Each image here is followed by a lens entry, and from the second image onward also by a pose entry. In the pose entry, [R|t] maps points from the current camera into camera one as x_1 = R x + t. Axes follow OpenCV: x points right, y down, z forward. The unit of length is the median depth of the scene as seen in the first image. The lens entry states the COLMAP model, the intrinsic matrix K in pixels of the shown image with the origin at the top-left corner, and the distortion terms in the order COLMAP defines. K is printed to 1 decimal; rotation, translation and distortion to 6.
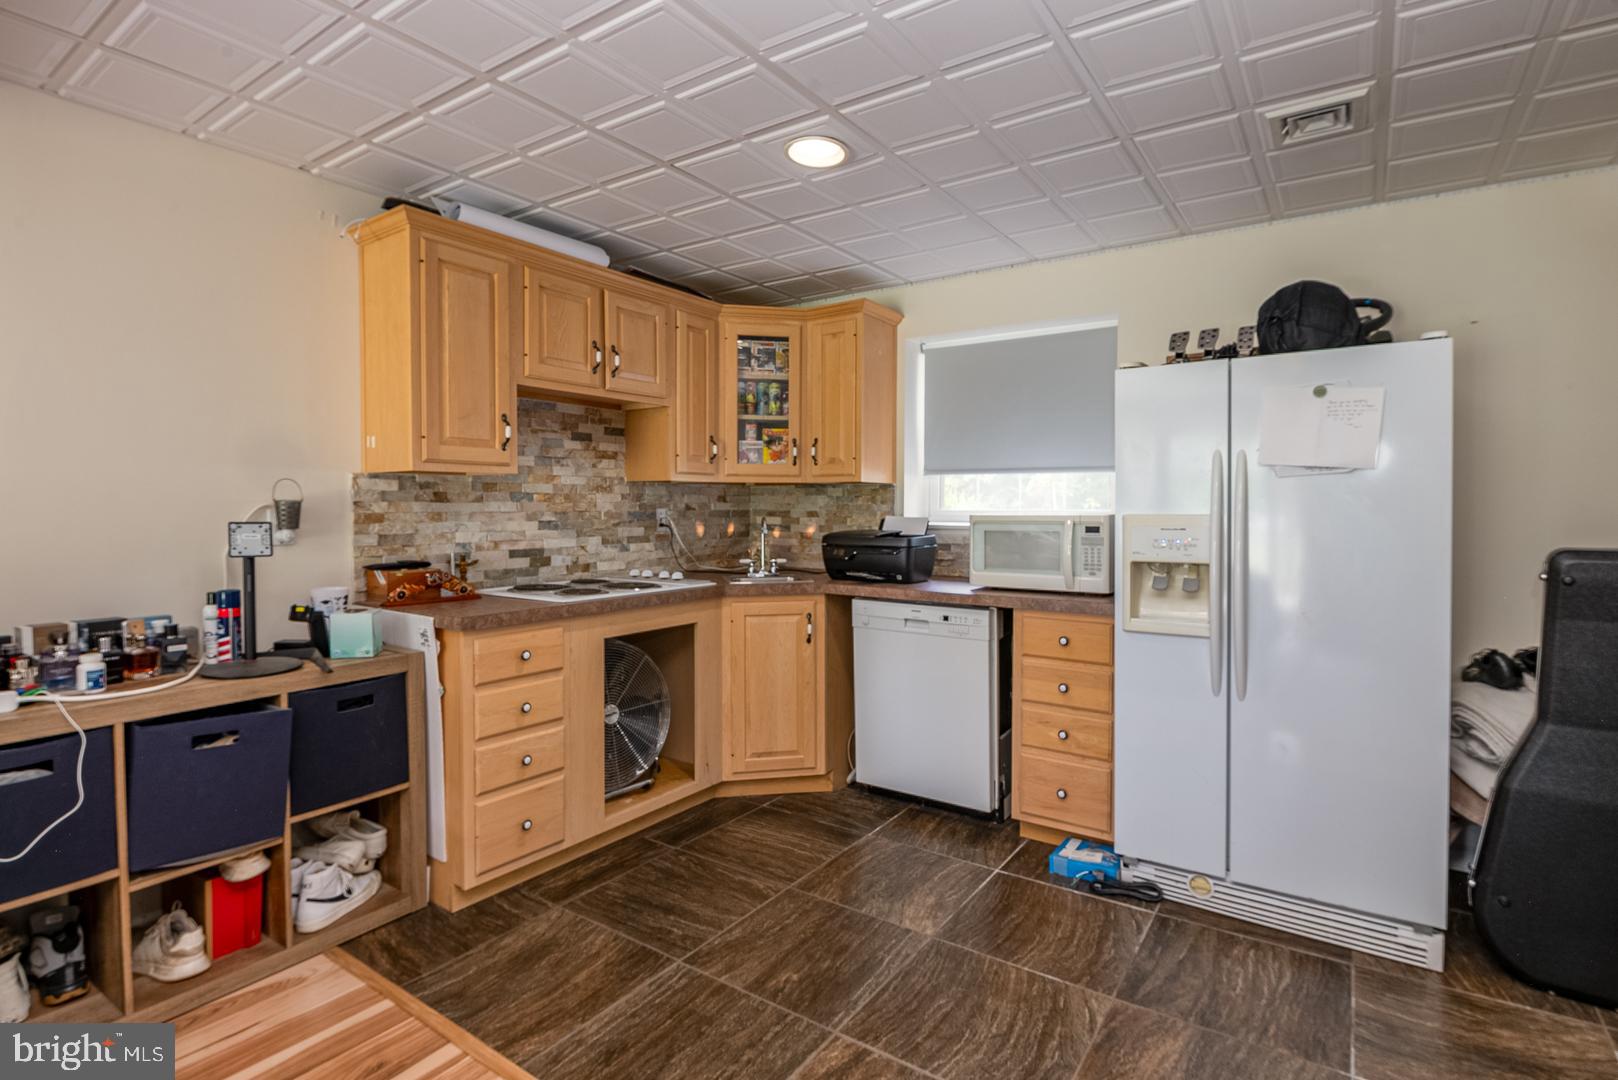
lens RADIAL K [[814.5, 0, 818.6], [0, 814.5, 523.1], [0, 0, 1]] dist [-0.000552, -0.010652]
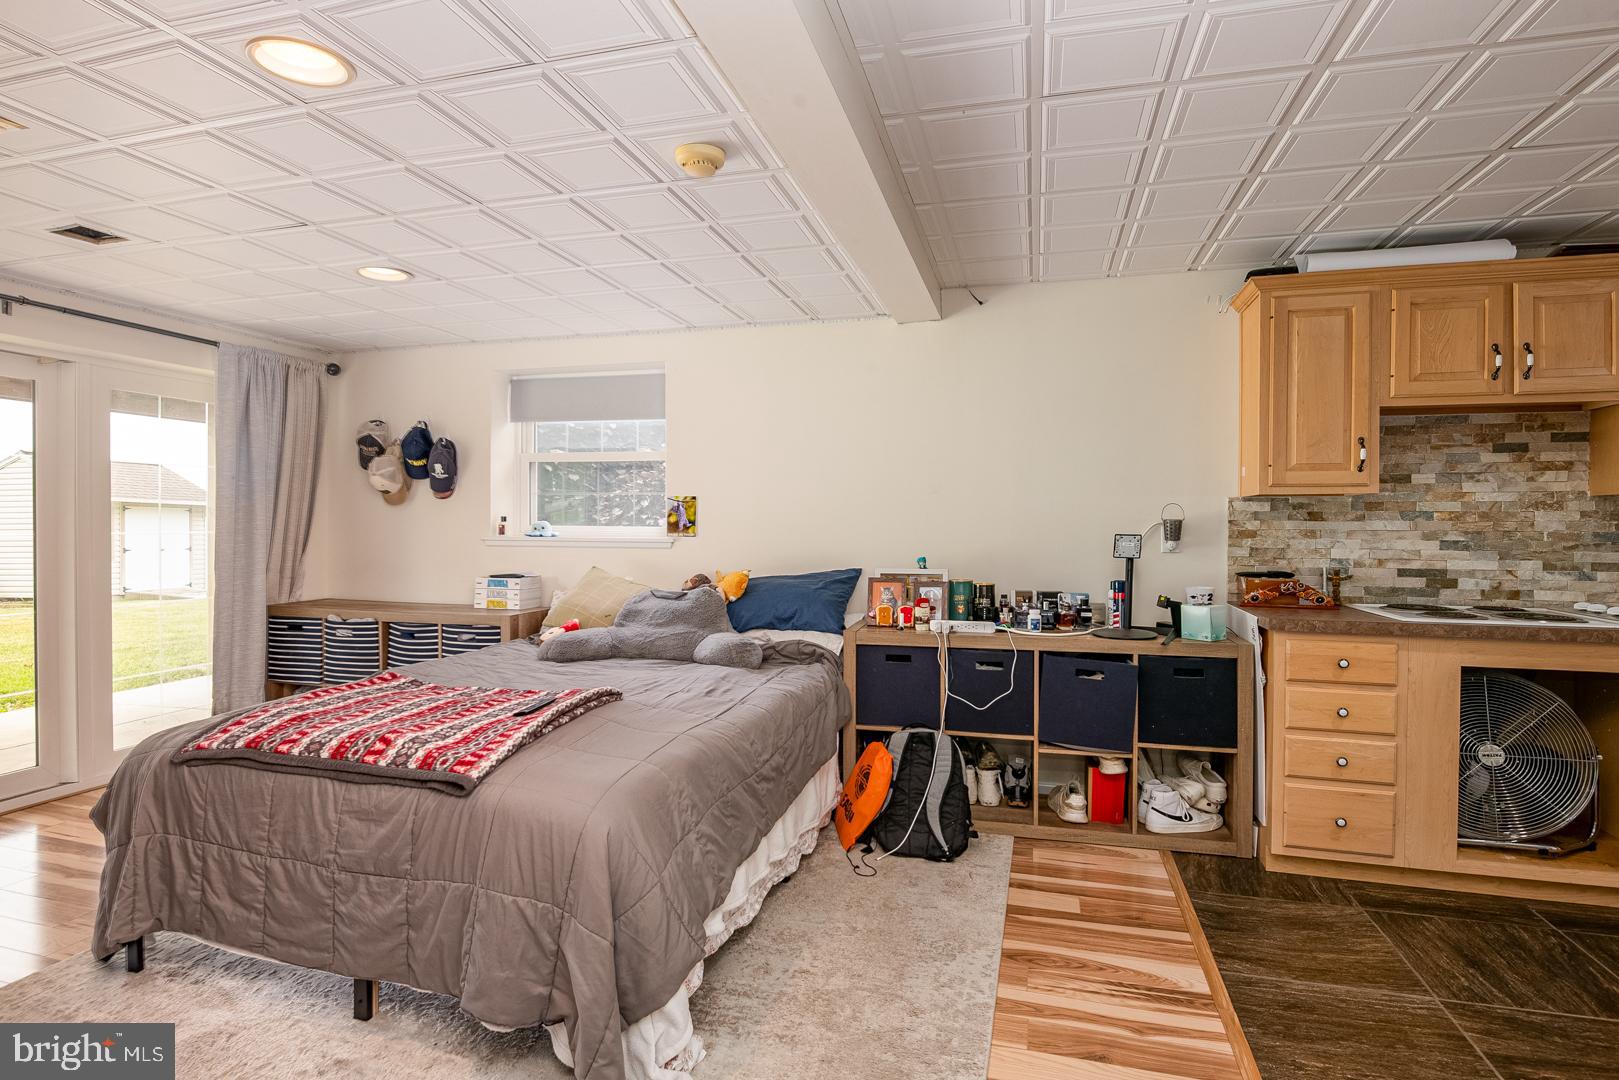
lens RADIAL K [[815.0, 0, 819.1], [0, 815.0, 523.0], [0, 0, 1]] dist [-0.000552, -0.010652]
pose [[0.344051, 0.000687, -0.938951, 0.379086], [-0.024385, 0.999669, -0.008204, 0.003183], [0.938634, 0.025719, 0.343954, -0.019001]]
